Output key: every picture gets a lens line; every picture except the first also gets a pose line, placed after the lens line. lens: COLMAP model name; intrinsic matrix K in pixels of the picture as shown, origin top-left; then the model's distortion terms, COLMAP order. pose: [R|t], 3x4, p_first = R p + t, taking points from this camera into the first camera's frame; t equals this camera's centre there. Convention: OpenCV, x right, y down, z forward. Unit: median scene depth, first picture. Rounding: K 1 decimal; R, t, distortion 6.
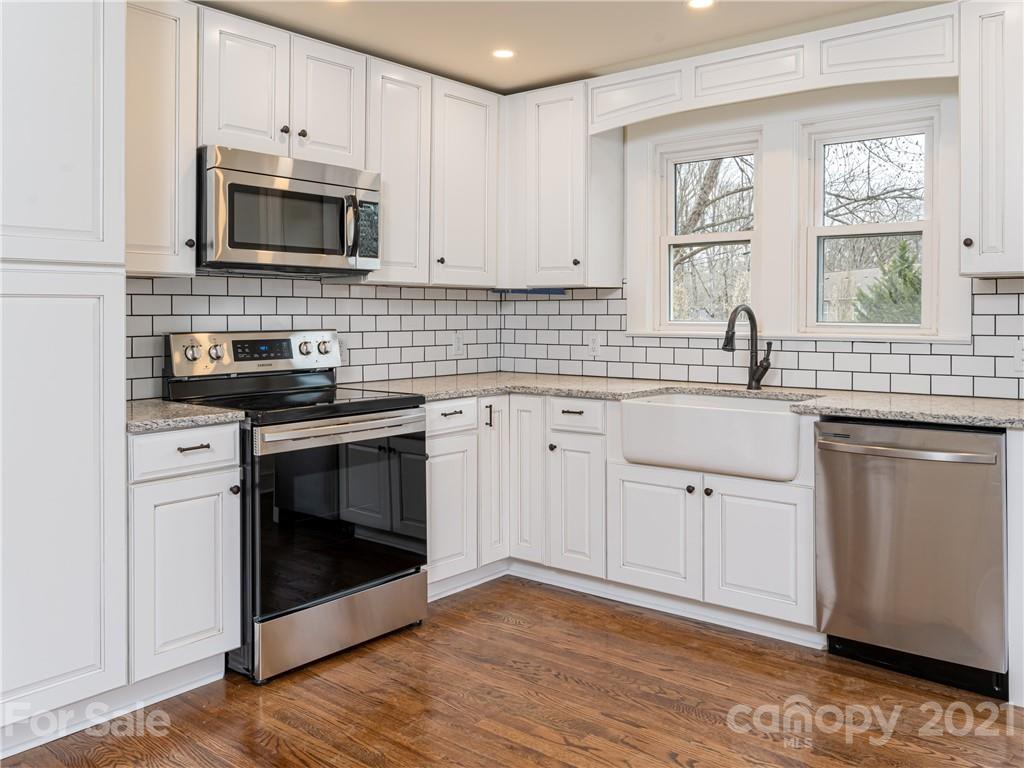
lens RADIAL K [[845.1, 0, 510.7], [0, 845.1, 361.3], [0, 0, 1]] dist [-0.033195, -0.011205]
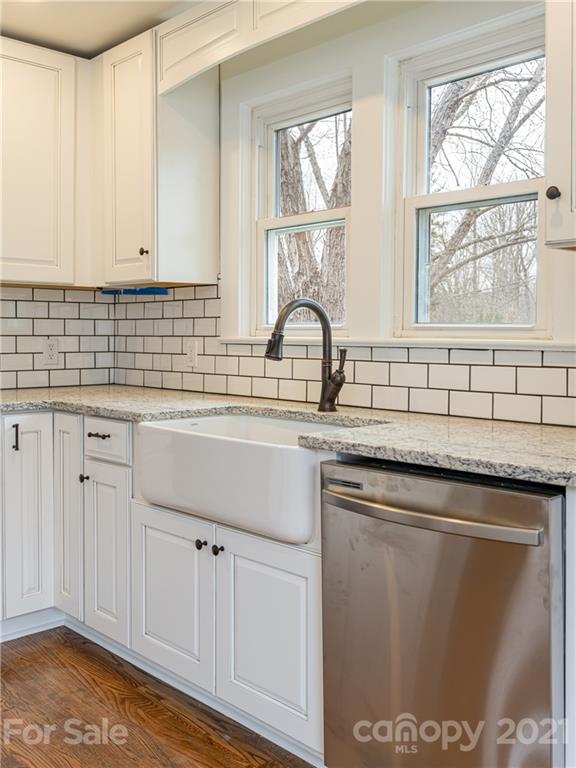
lens RADIAL K [[752.7, 0, 286.8], [0, 752.7, 383.1], [0, 0, 1]] dist [-0.027482, 0.000000]
pose [[0.992013, 0.012435, -0.125522, 0.336769], [-0.011365, 0.999893, 0.009237, 0.002094], [0.125623, -0.007737, 0.992048, 0.319620]]
